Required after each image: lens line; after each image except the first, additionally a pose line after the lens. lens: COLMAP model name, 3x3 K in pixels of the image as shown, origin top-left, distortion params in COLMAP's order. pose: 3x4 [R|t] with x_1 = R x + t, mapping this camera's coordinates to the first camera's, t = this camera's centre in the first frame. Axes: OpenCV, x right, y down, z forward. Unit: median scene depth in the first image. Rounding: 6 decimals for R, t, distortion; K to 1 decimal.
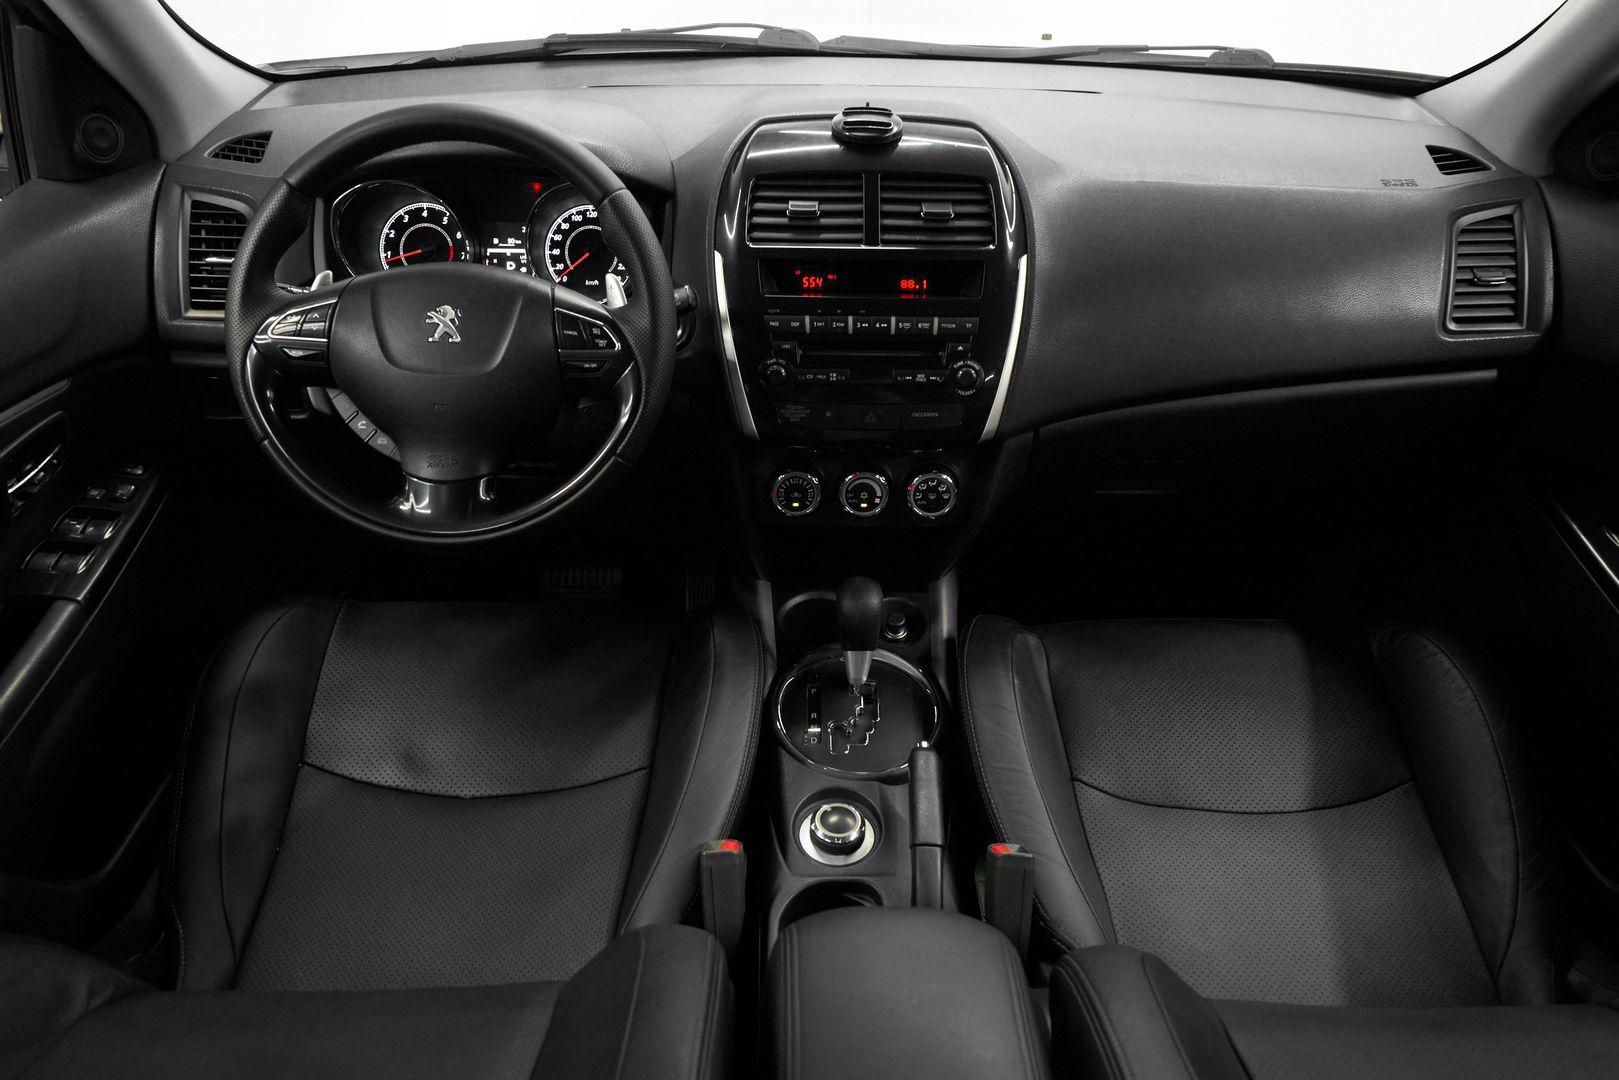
lens RADIAL K [[1273.1, 0, 810.6], [0, 1273.1, 550.0], [0, 0, 1]] dist [-0.025618, -0.013719]
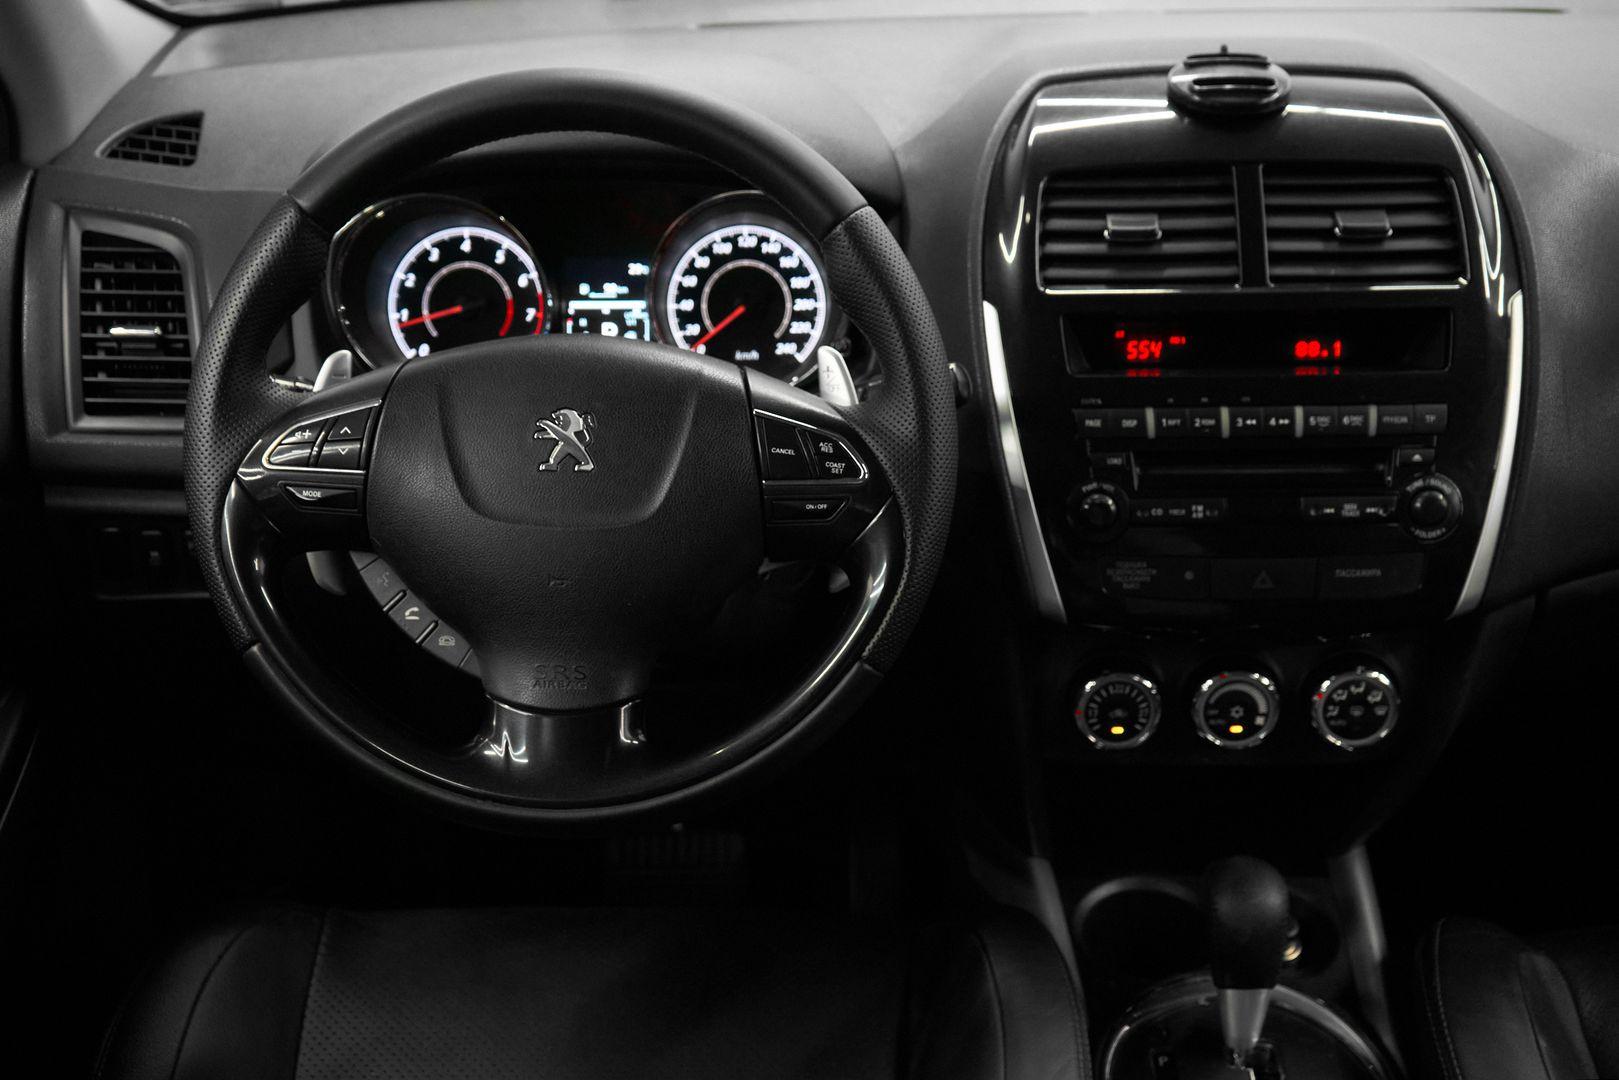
lens RADIAL K [[2140.4, 0, 800.6], [0, 2140.4, 541.3], [0, 0, 1]] dist [0.040839, 0.000000]
pose [[0.999473, -0.020171, -0.025415, -0.134013], [0.017524, 0.994797, -0.100363, -0.026821], [0.027307, 0.099865, 0.994626, 0.023796]]
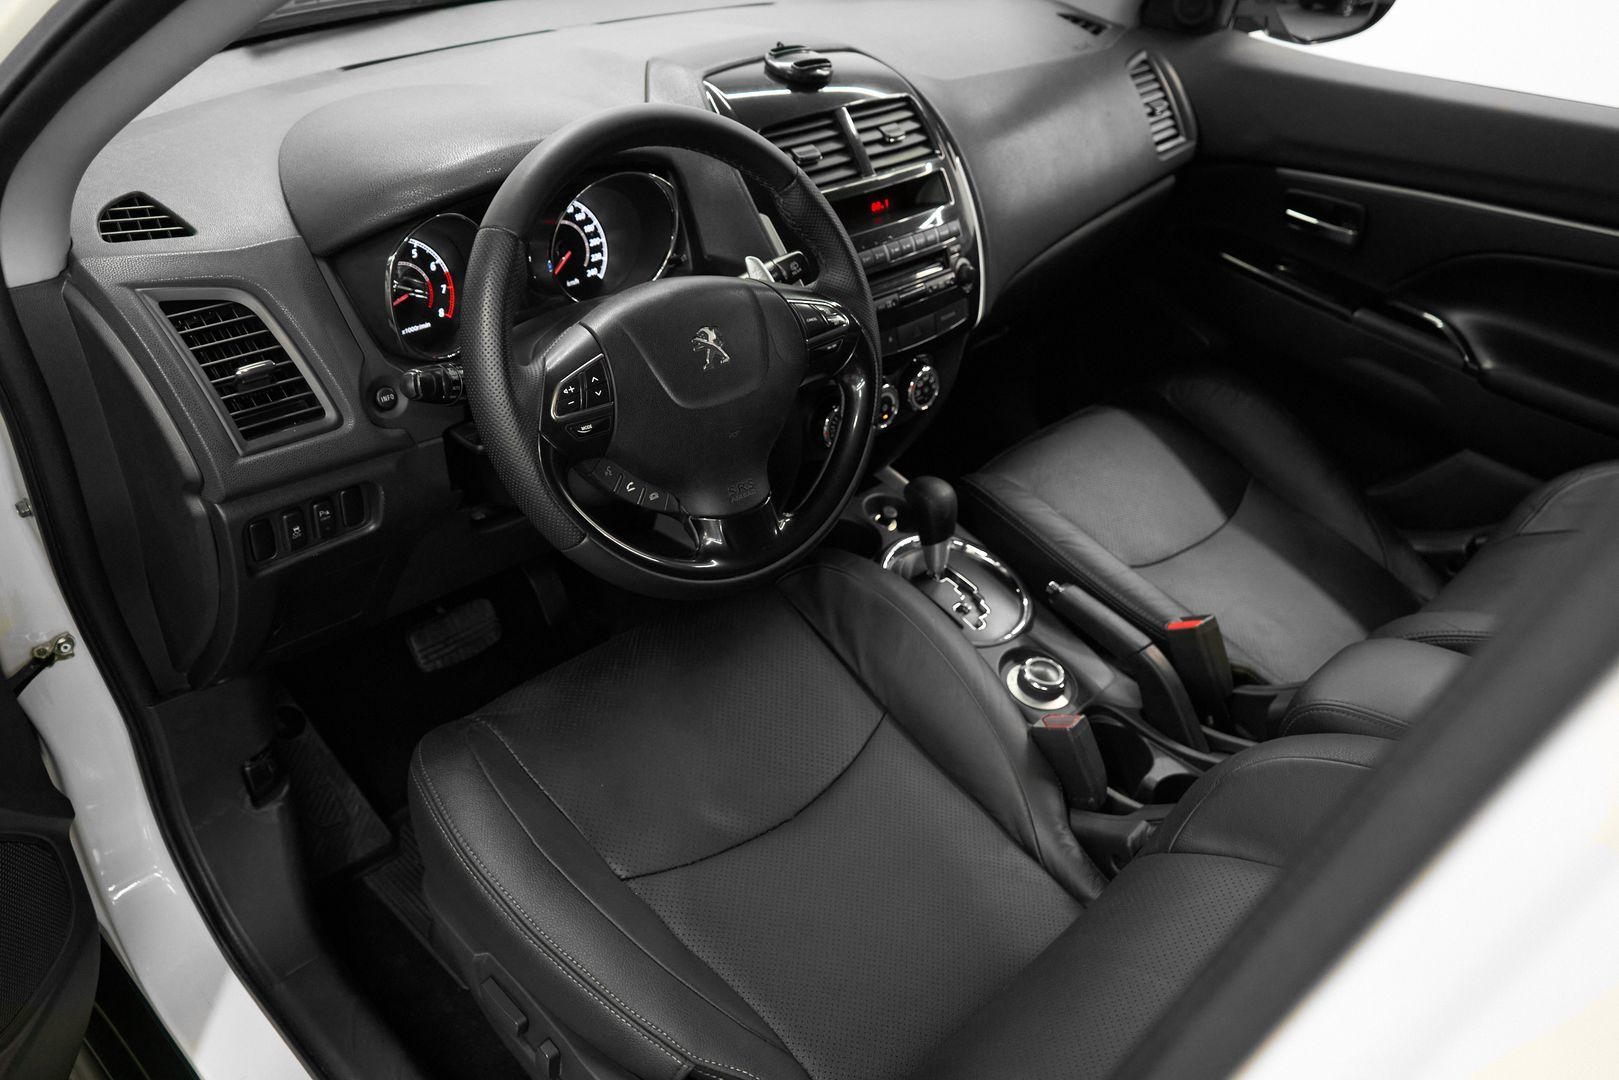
lens RADIAL K [[1273.1, 0, 796.5], [0, 1273.1, 542.7], [0, 0, 1]] dist [-0.025618, -0.013719]
pose [[0.719634, -0.369625, 0.587796, -0.714339], [0.320320, 0.927800, 0.191265, -0.173547], [-0.616054, 0.050642, 0.786075, 0.212915]]
